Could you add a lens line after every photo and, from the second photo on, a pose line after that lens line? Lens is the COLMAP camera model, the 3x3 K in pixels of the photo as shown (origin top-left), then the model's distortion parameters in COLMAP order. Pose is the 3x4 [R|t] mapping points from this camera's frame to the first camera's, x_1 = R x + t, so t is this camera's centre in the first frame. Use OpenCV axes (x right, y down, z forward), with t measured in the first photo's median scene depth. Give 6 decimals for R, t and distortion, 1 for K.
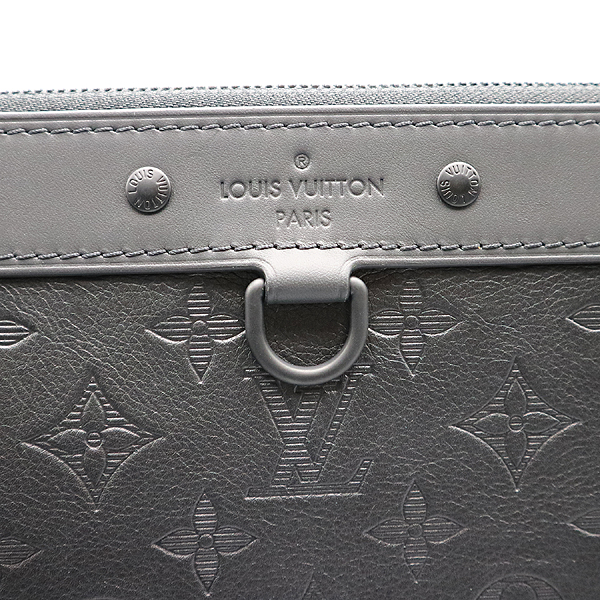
lens RADIAL K [[918.7, 0, 302.0], [0, 918.7, 299.0], [0, 0, 1]] dist [-0.088622, 0.000000]
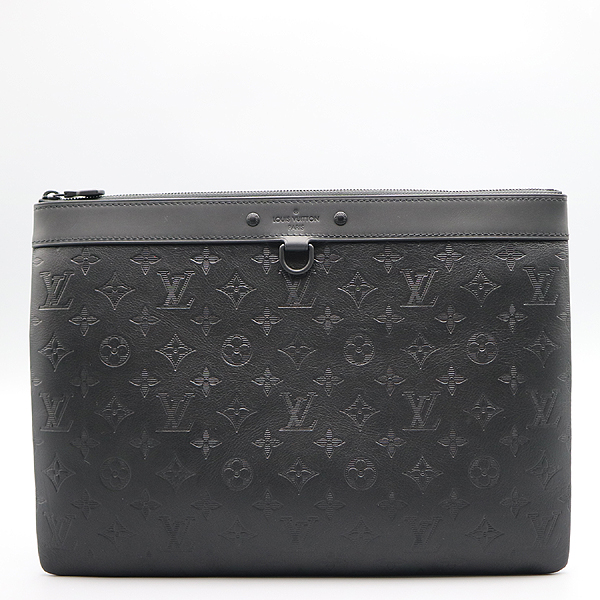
lens RADIAL K [[918.7, 0, 299.0], [0, 918.7, 300.0], [0, 0, 1]] dist [-0.088622, 0.000000]
pose [[0.993517, 0.014108, -0.112803, 0.413875], [-0.019774, 0.998590, -0.049269, 0.364270], [0.111949, 0.051180, 0.992395, -2.492042]]
